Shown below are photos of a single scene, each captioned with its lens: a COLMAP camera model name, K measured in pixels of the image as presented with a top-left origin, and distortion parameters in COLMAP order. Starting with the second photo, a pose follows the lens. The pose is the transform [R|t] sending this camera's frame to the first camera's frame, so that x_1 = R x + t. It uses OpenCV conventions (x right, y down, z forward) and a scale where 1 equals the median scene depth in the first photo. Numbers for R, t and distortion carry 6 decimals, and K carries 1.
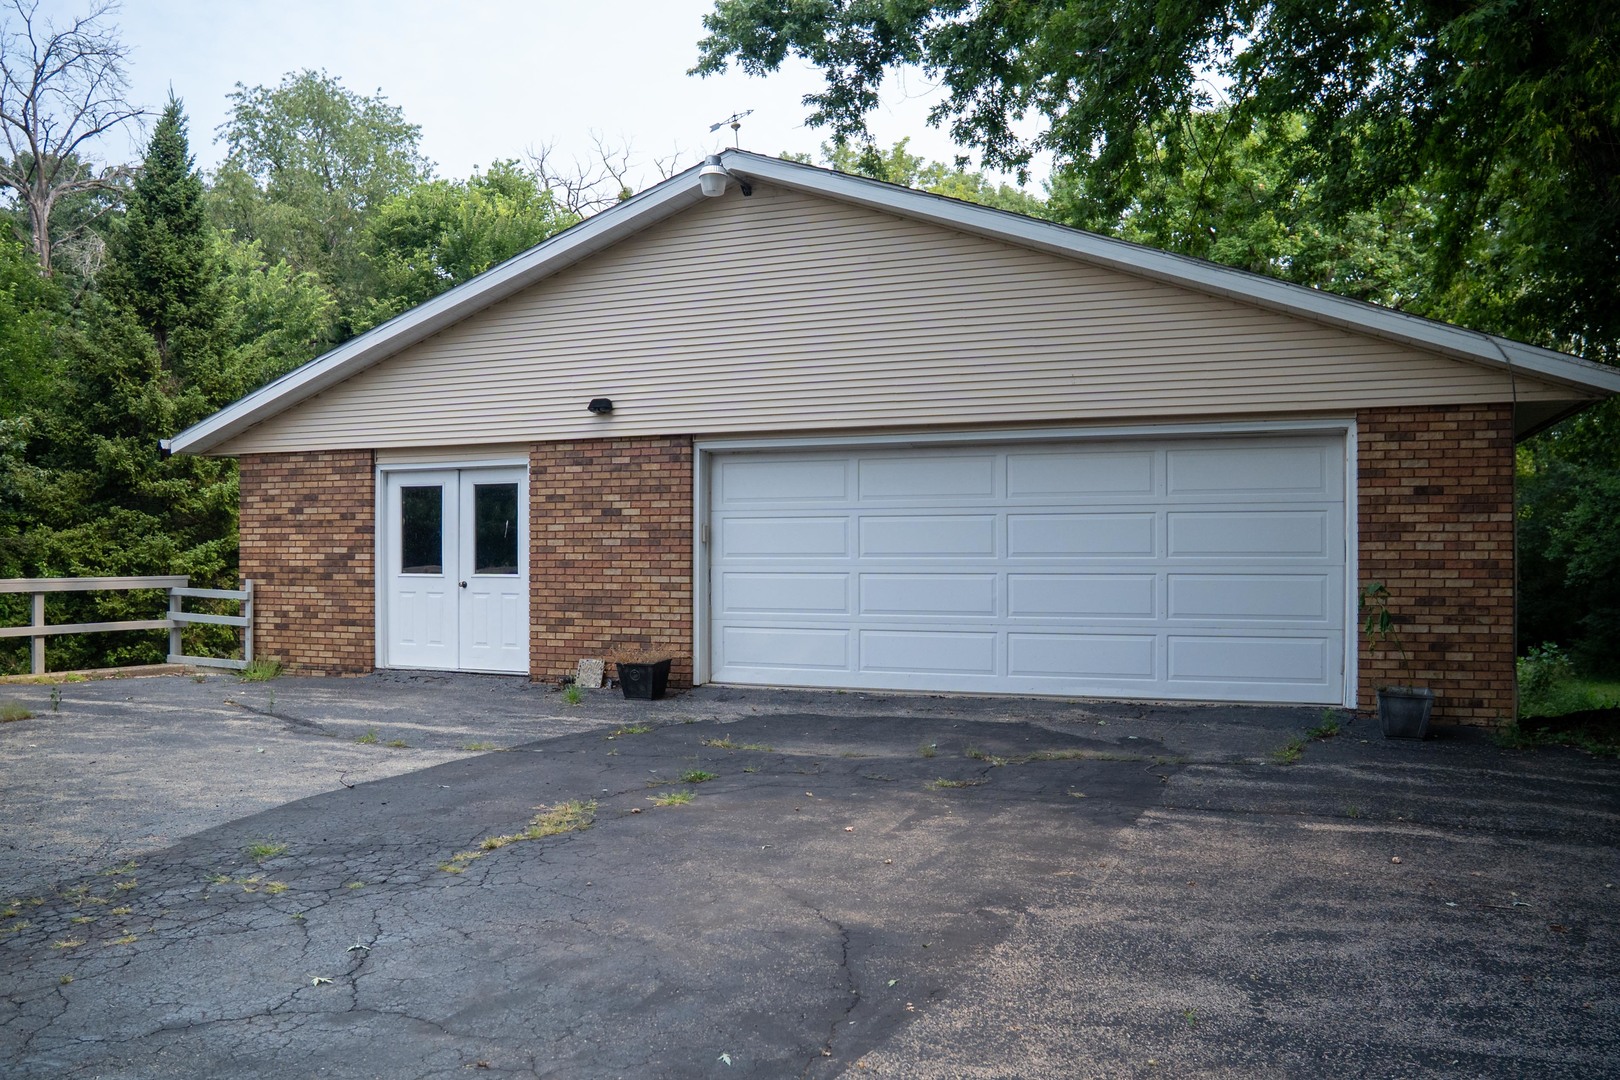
lens RADIAL K [[1232.8, 0, 808.0], [0, 1232.8, 541.1], [0, 0, 1]] dist [-0.098284, 0.071302]
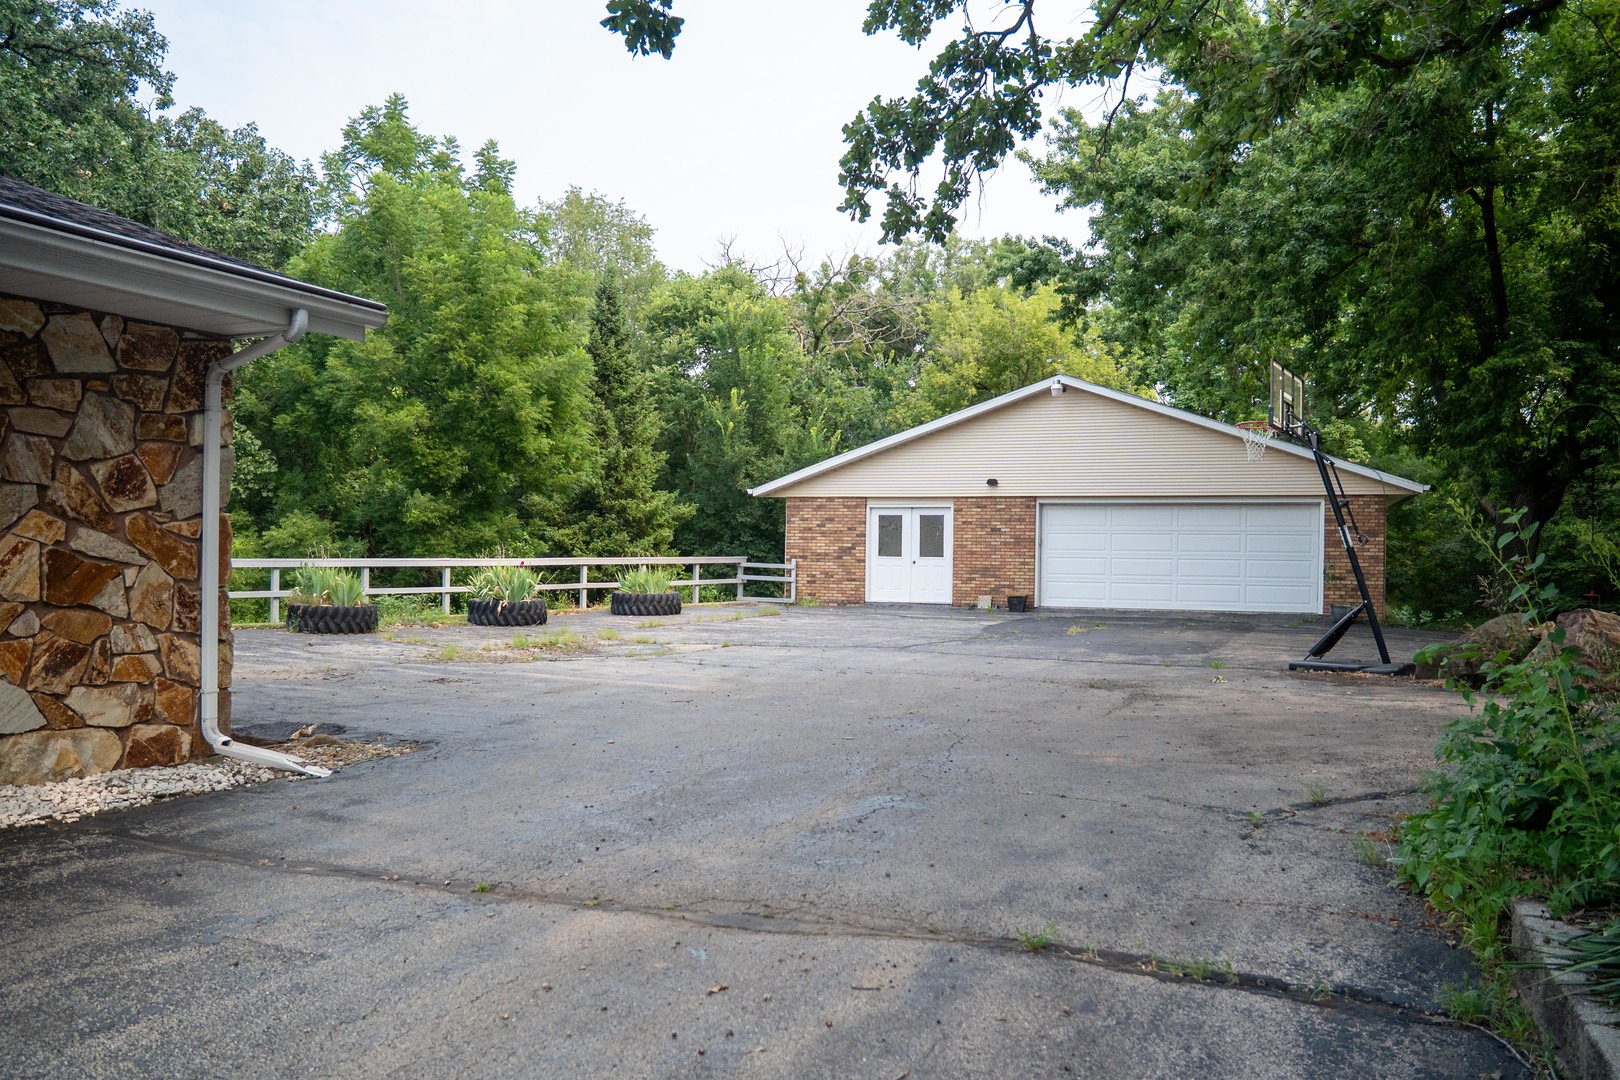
lens RADIAL K [[1232.8, 0, 813.2], [0, 1232.8, 544.3], [0, 0, 1]] dist [-0.098284, 0.071302]
pose [[0.999893, 0.012779, 0.007147, -0.469944], [-0.012830, 0.999893, 0.007093, -0.008241], [-0.007055, -0.007184, 0.999949, -1.139049]]
